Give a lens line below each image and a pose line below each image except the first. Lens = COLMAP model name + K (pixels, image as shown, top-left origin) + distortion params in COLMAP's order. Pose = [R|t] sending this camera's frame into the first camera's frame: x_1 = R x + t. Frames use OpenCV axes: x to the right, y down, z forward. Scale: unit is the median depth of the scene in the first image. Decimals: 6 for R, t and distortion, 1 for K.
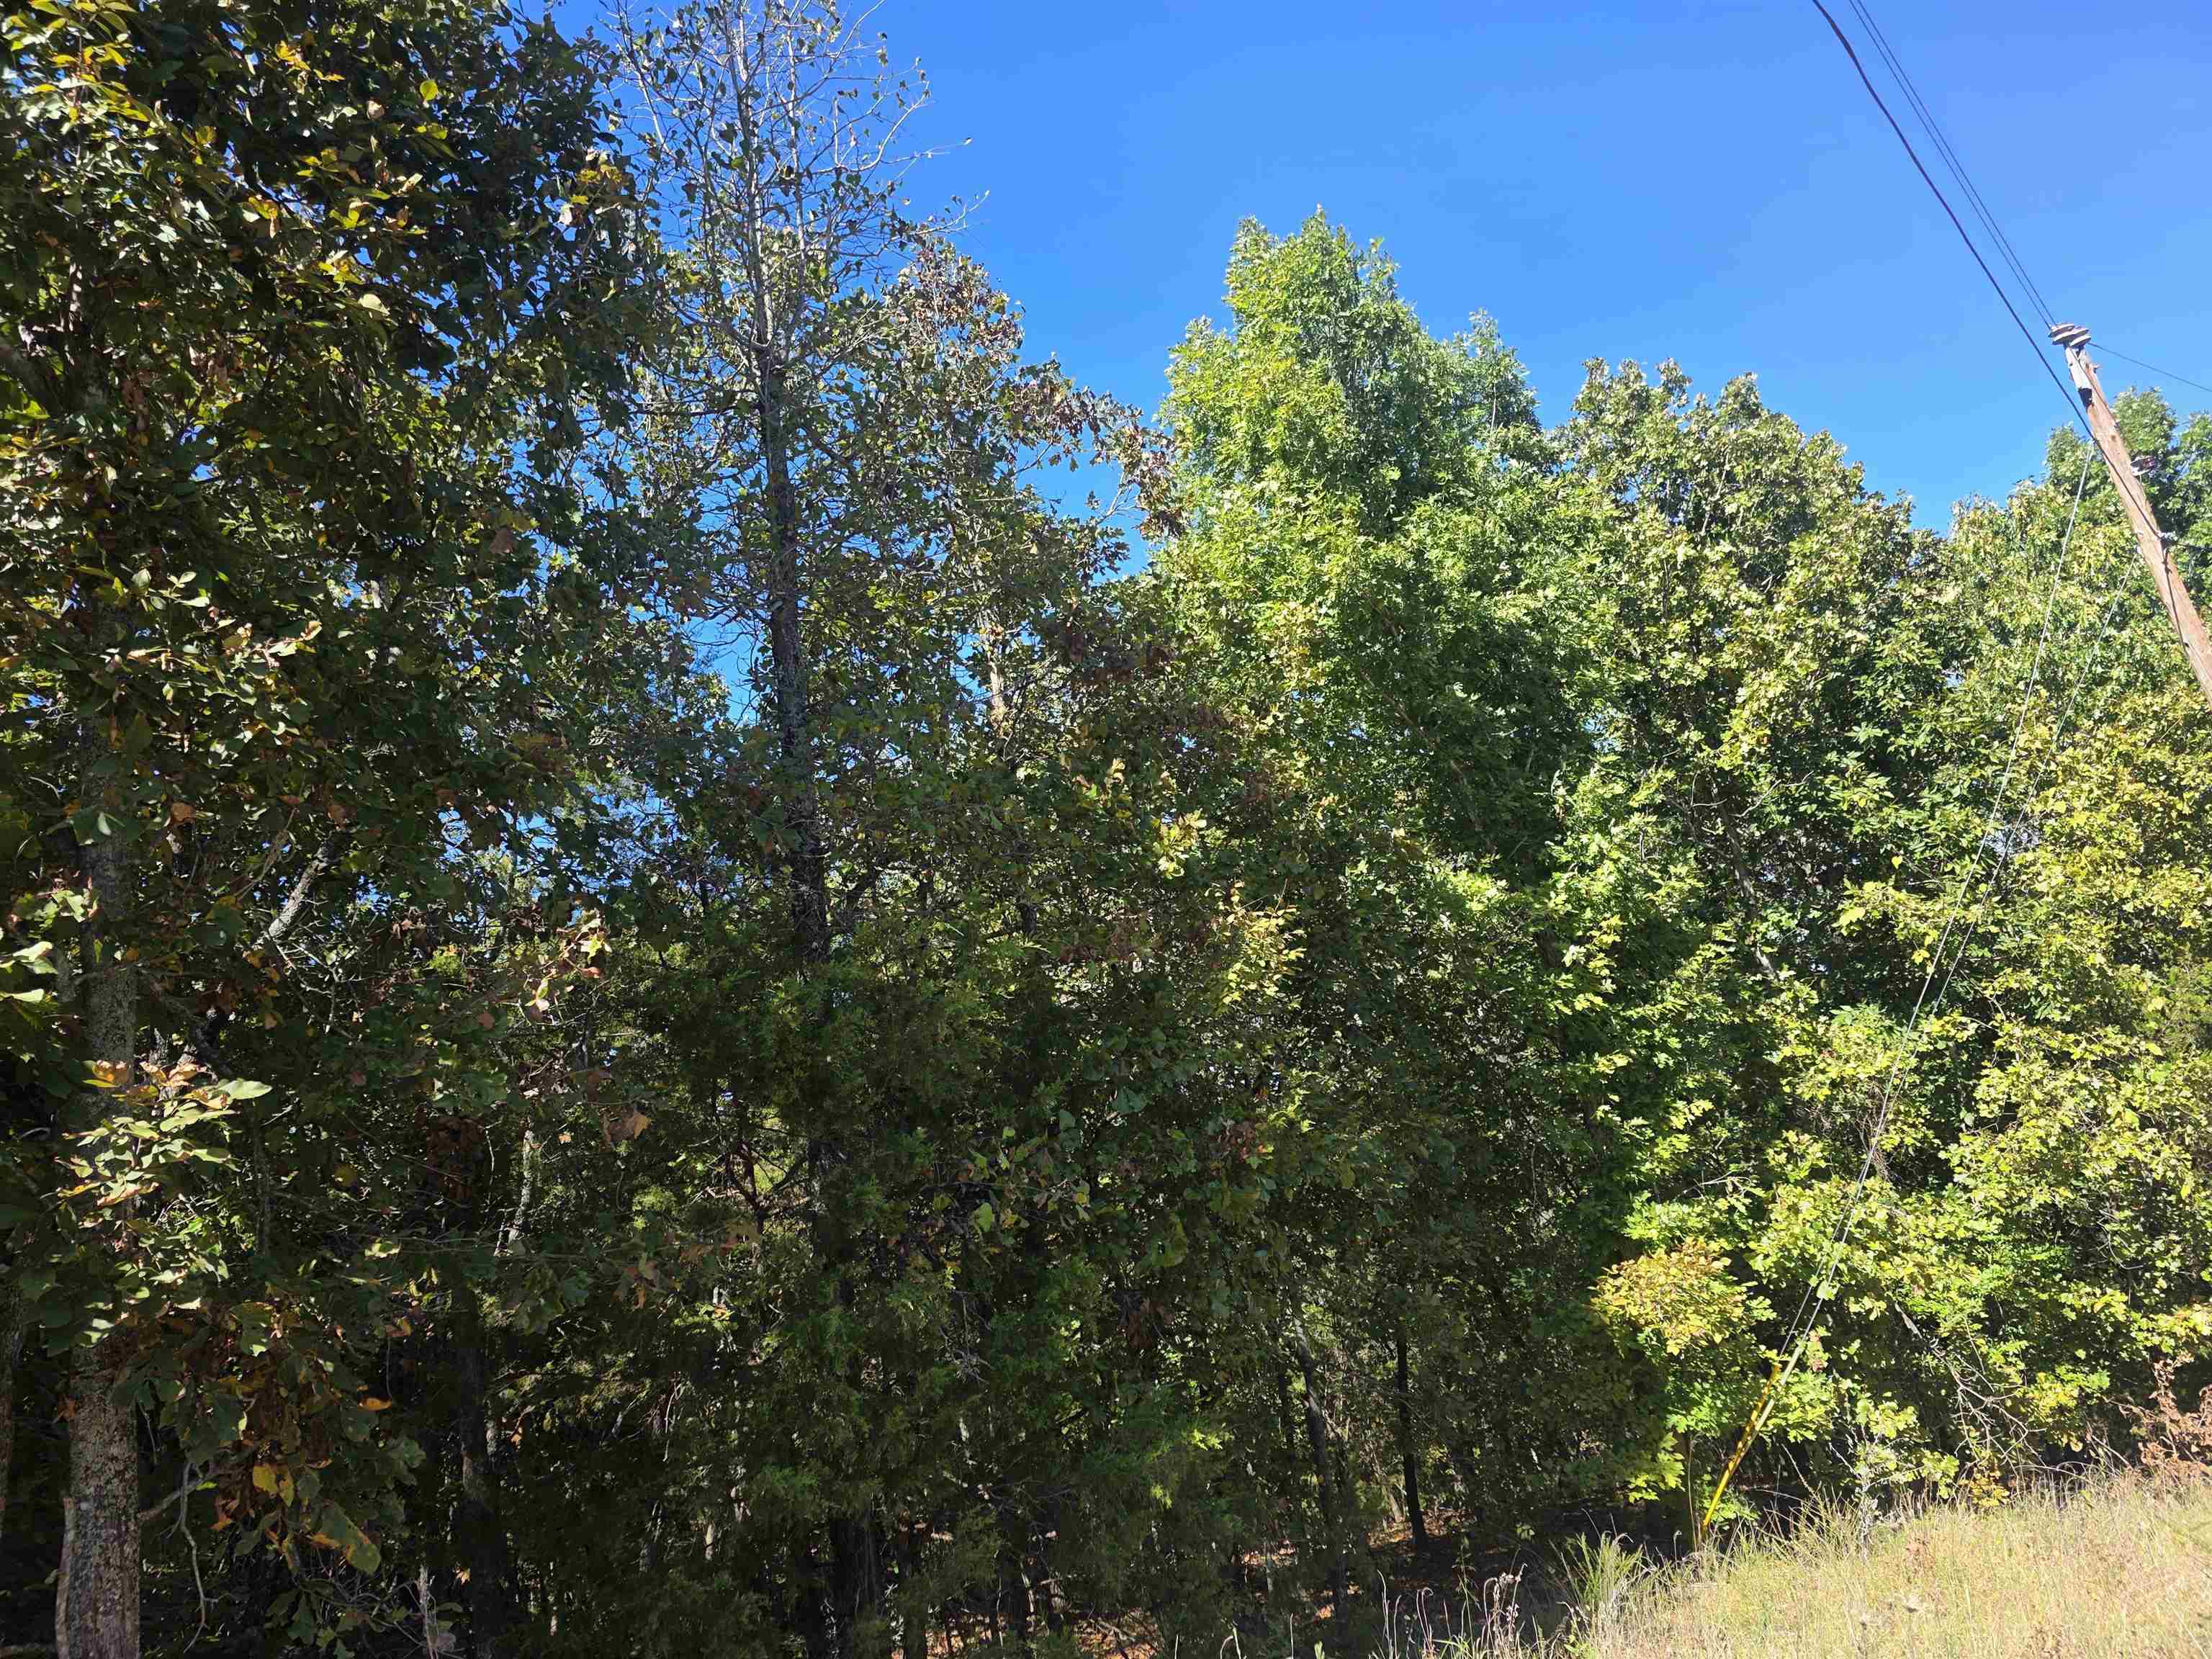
lens RADIAL K [[1487.3, 0, 1102.1], [0, 1487.3, 854.4], [0, 0, 1]] dist [0.068031, -0.059220]
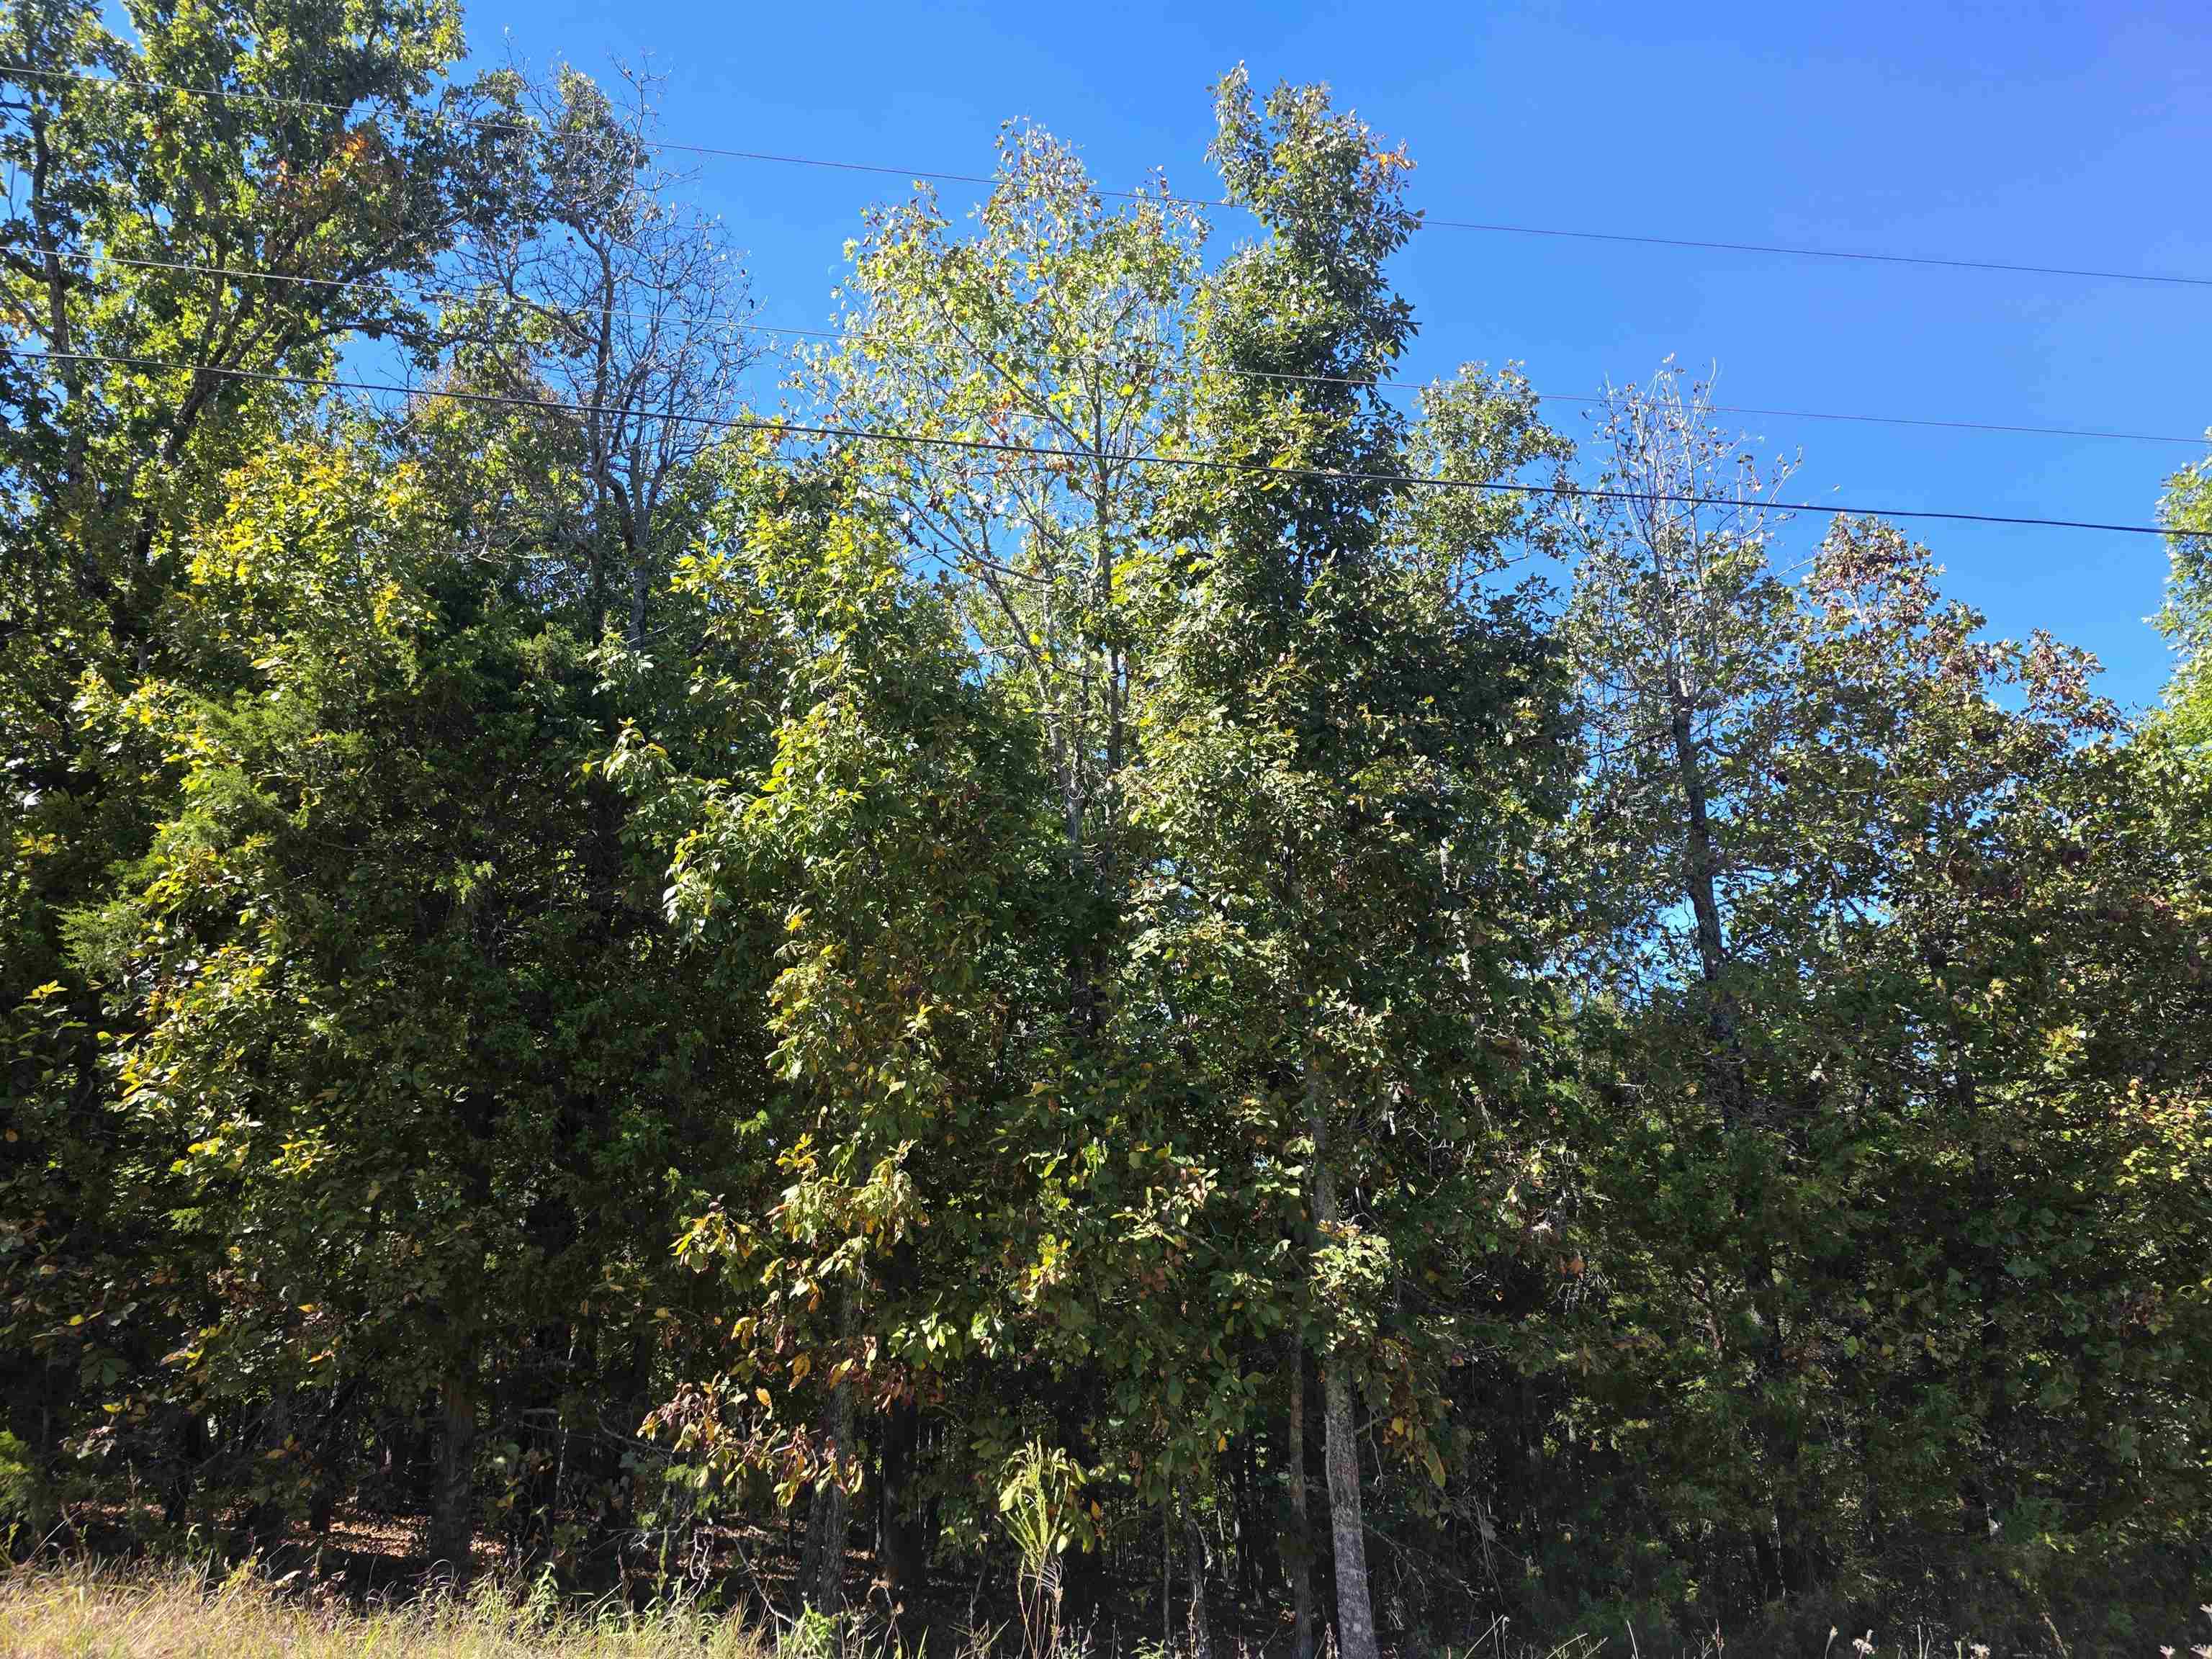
lens RADIAL K [[1487.3, 0, 1099.8], [0, 1487.3, 804.0], [0, 0, 1]] dist [0.068031, -0.059220]
pose [[0.735266, -0.096111, -0.670930, 0.211151], [0.065339, 0.995336, -0.070978, -0.111017], [0.674622, 0.008350, 0.738116, -0.282732]]
